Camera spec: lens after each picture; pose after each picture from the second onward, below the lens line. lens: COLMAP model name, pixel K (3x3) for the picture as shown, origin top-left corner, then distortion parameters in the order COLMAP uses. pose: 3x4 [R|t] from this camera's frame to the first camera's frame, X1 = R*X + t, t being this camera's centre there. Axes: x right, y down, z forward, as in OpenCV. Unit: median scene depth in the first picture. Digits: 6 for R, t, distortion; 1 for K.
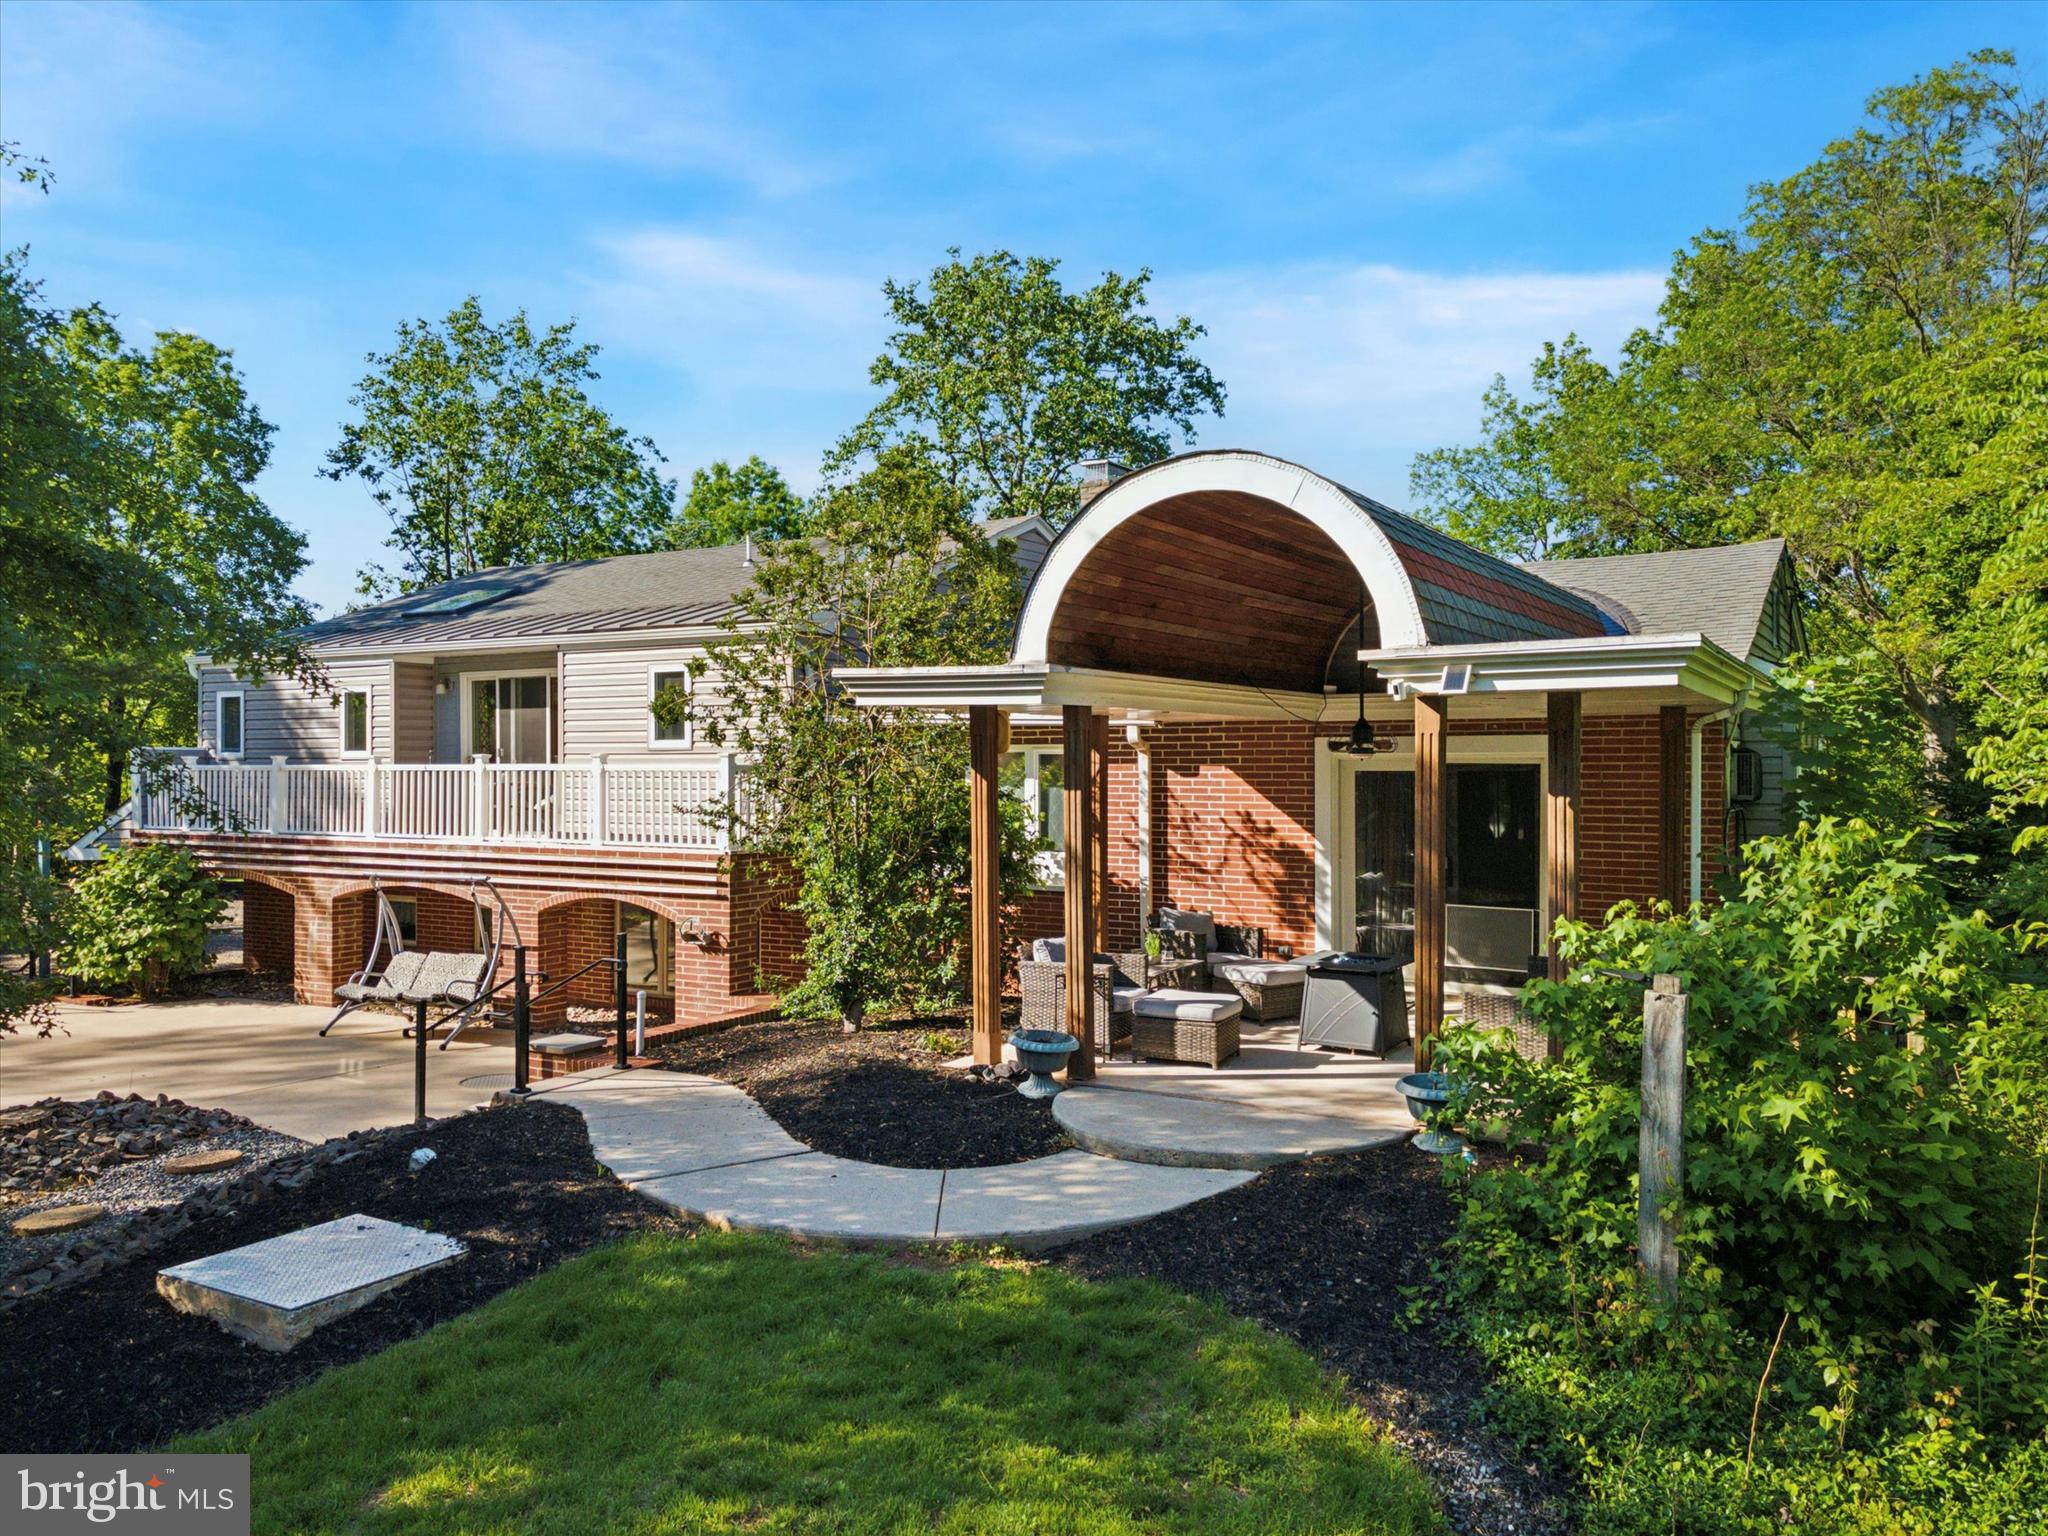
lens RADIAL K [[1535.3, 0, 1024.0], [0, 1535.3, 768.0], [0, 0, 1]] dist [0.054214, 0.002538]
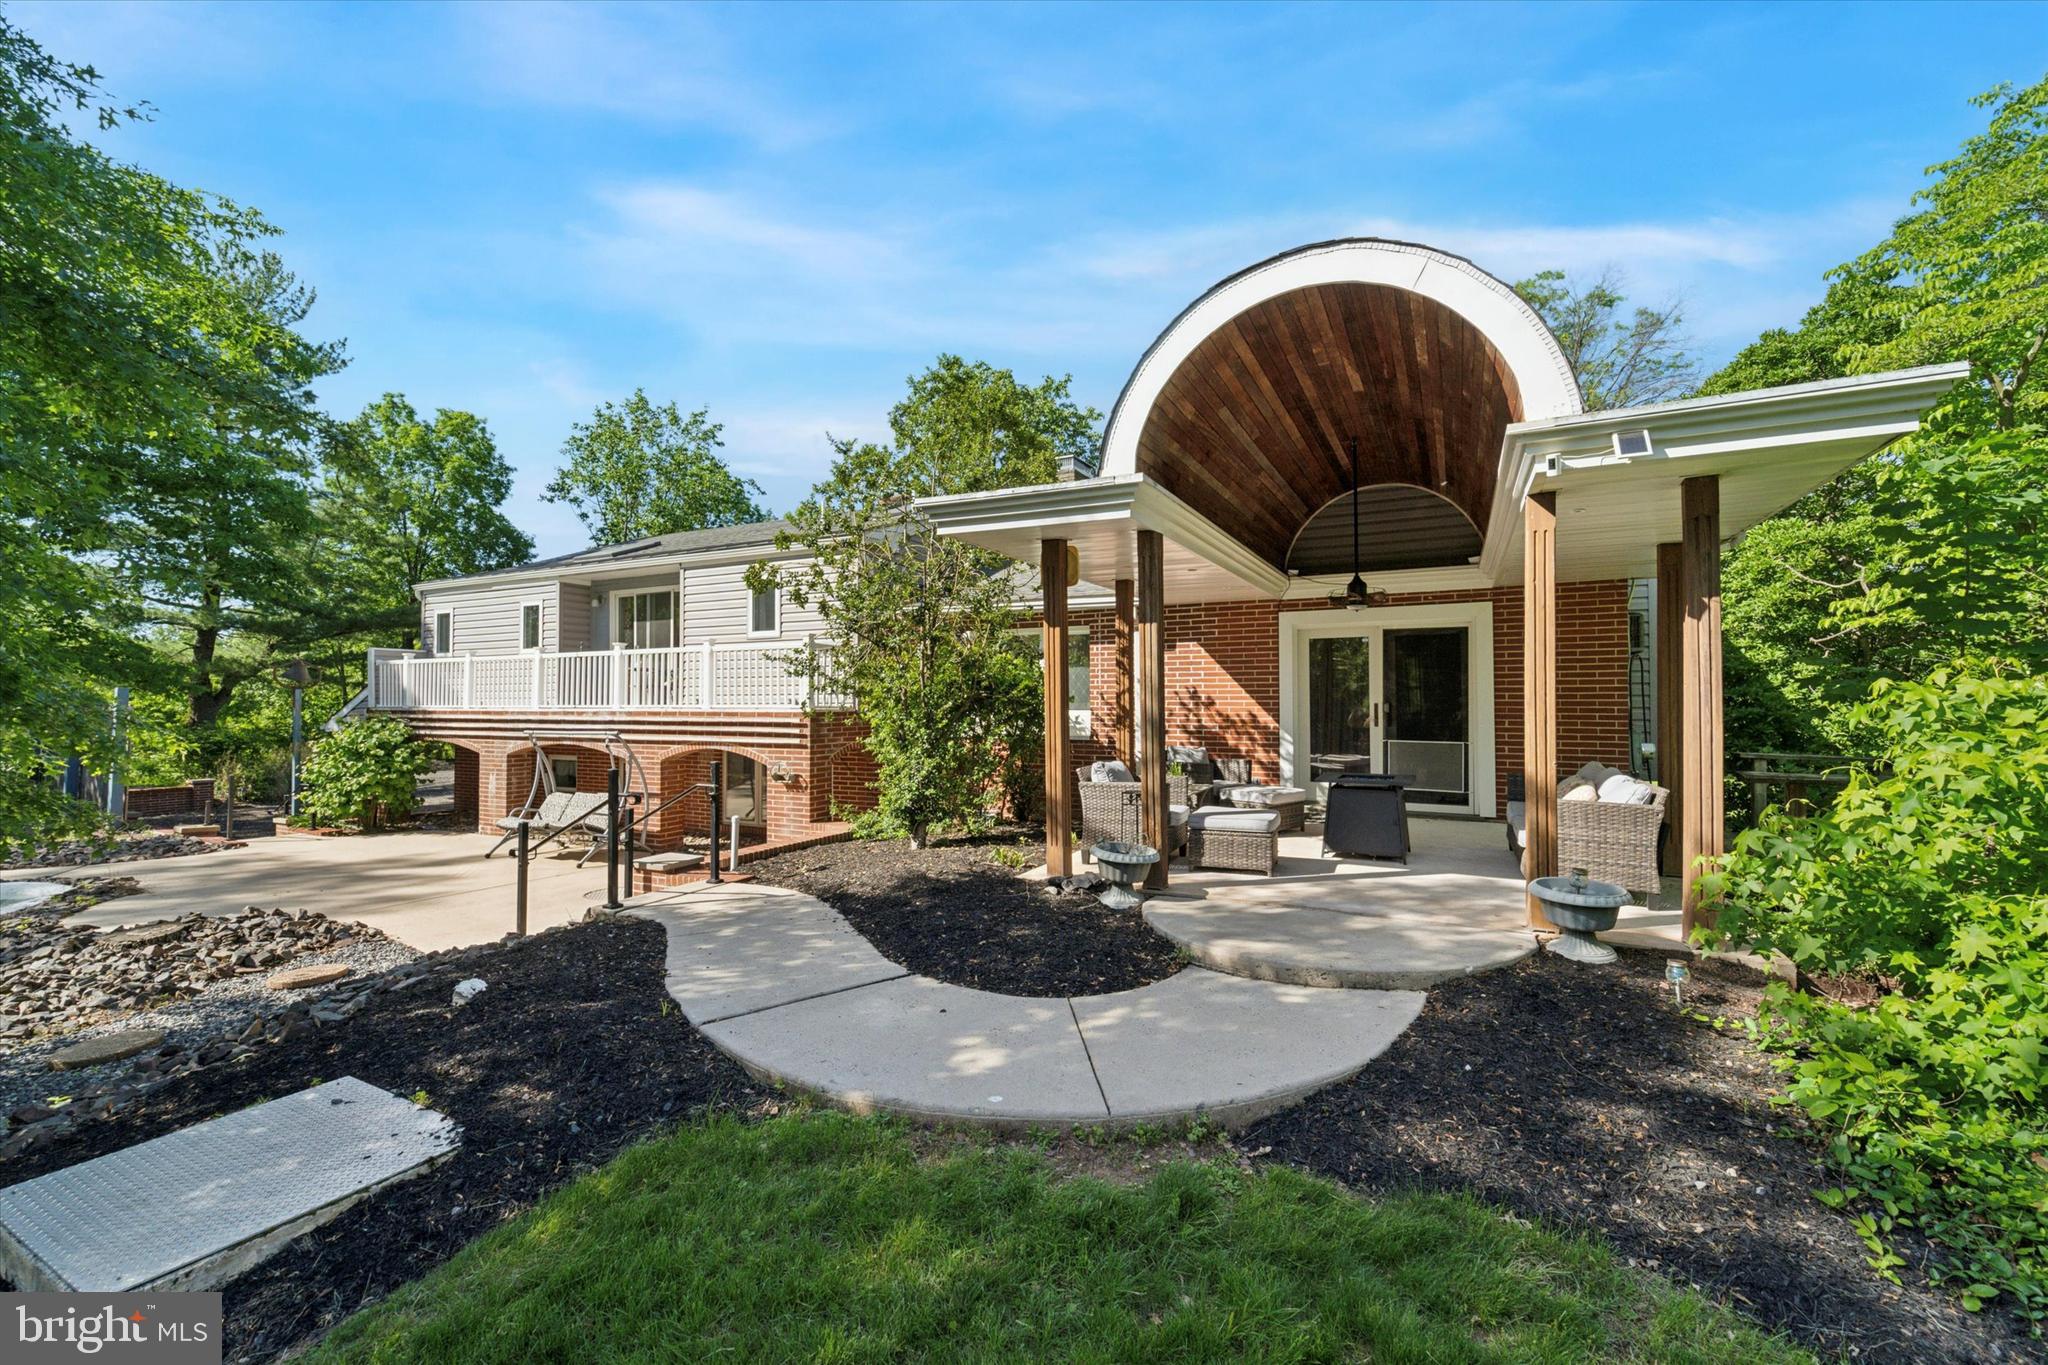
lens RADIAL K [[846.3, 0, 1021.8], [0, 846.3, 700.6], [0, 0, 1]] dist [0.001177, -0.000018]
pose [[0.998015, -0.002039, 0.062944, -0.059682], [0.002644, 0.999951, -0.009530, 0.053026], [-0.062921, 0.009677, 0.997972, 0.287239]]
